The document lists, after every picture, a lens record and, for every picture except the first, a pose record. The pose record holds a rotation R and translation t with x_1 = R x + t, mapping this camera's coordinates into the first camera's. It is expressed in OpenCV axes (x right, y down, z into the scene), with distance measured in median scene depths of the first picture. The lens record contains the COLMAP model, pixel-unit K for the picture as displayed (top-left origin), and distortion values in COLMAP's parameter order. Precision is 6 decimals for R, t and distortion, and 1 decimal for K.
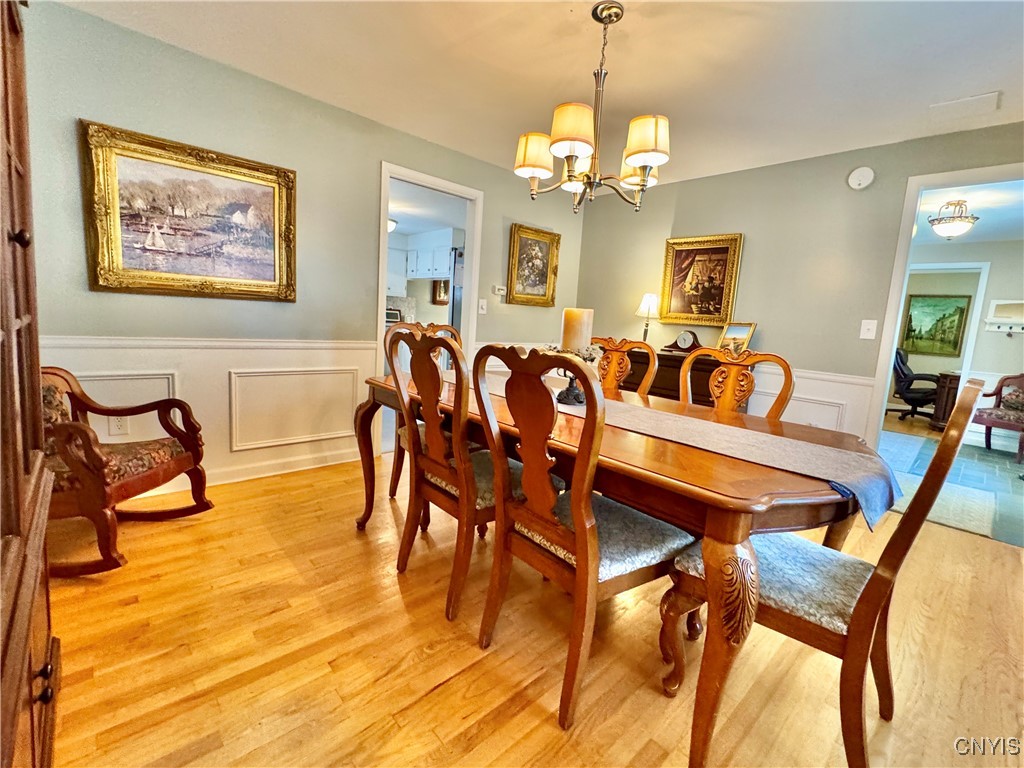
lens RADIAL K [[450.0, 0, 512.0], [0, 450.0, 384.0], [0, 0, 1]] dist [-0.000843, 0.000081]
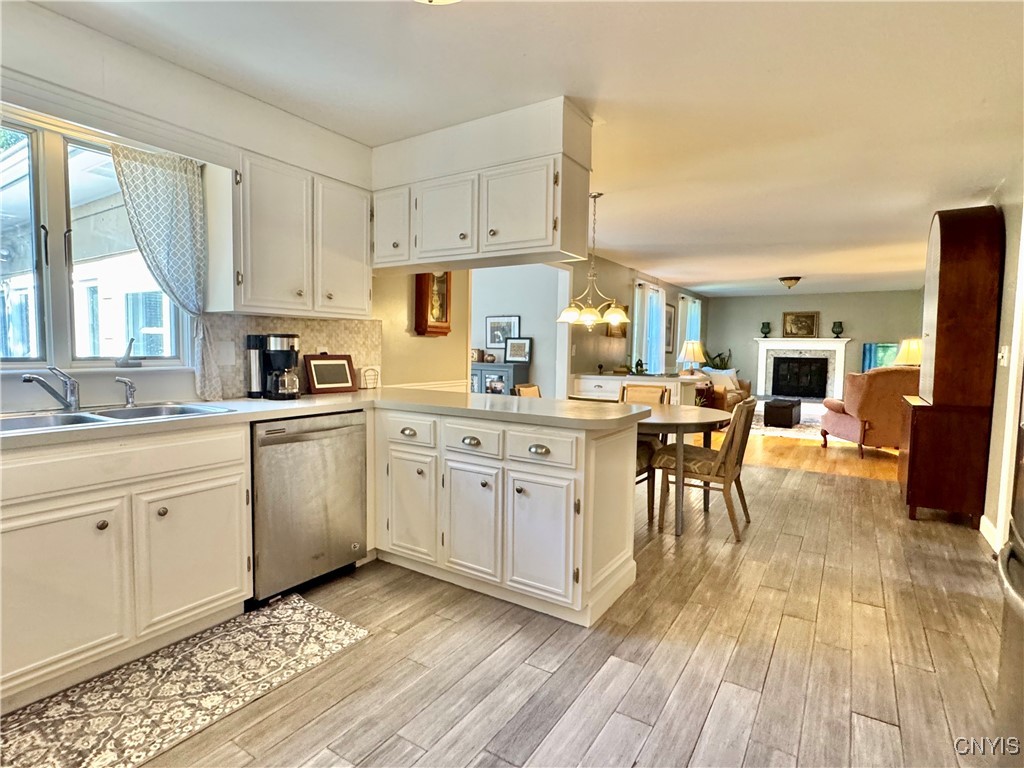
lens RADIAL K [[529.3, 0, 509.3], [0, 529.3, 382.0], [0, 0, 1]] dist [0.004068, 0.002686]
pose [[0.969559, -0.067028, 0.235505, -0.223441], [0.081800, 0.995211, -0.053517, -0.108292], [-0.230790, 0.071152, 0.970399, 0.548860]]
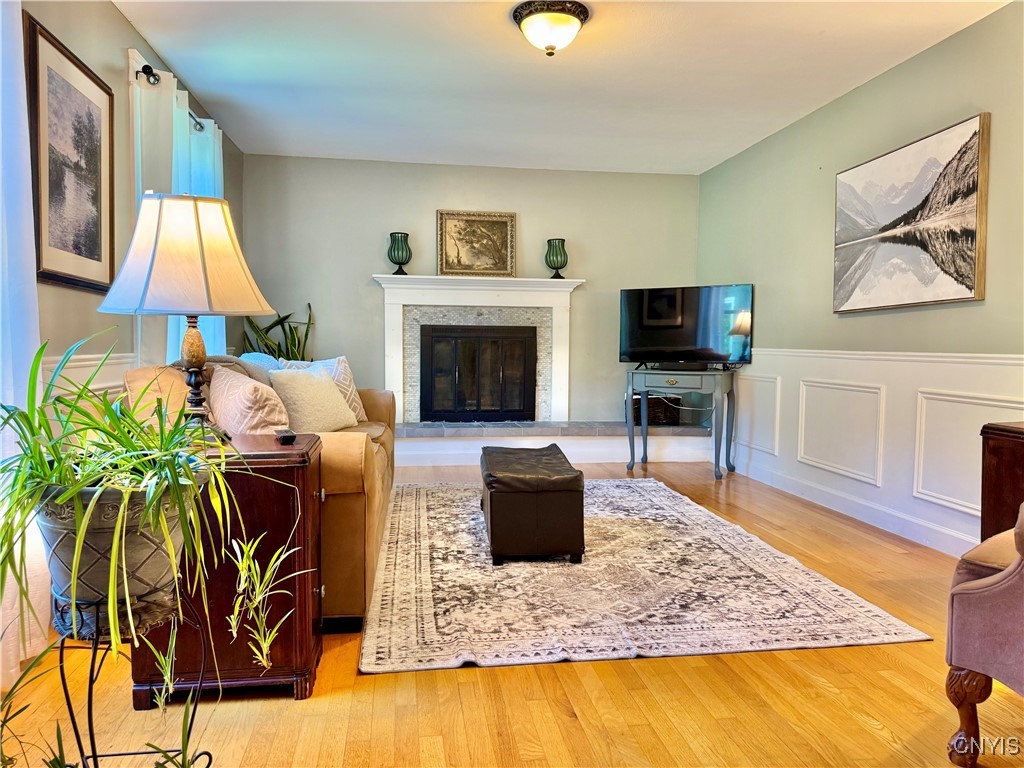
lens RADIAL K [[721.7, 0, 512.1], [0, 721.7, 388.1], [0, 0, 1]] dist [0.050364, -0.076732]
pose [[0.564367, -0.113010, 0.817752, 0.218350], [0.140420, 0.989292, 0.039806, -0.143076], [-0.813494, 0.092364, 0.574192, 1.231322]]
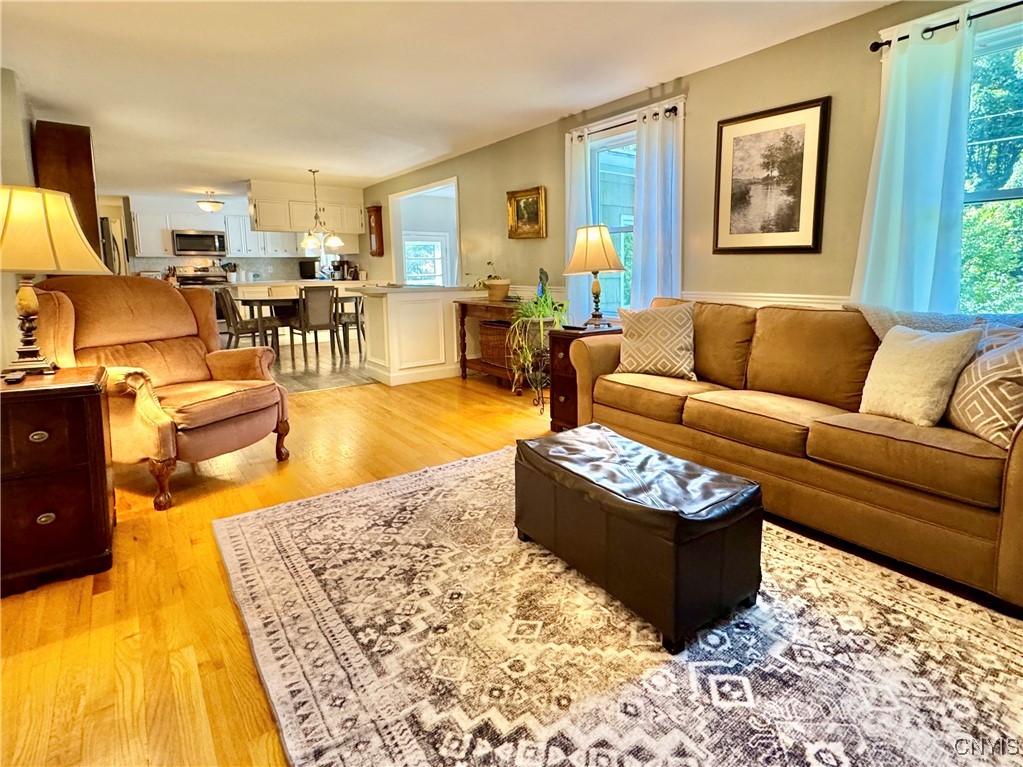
lens RADIAL K [[521.0, 0, 543.6], [0, 521.0, 334.9], [0, 0, 1]] dist [-0.004601, -0.000447]
pose [[-0.067686, 0.060744, -0.995856, 0.800923], [-0.130062, 0.989090, 0.069171, -0.147303], [0.989193, 0.134204, -0.059047, 1.448977]]
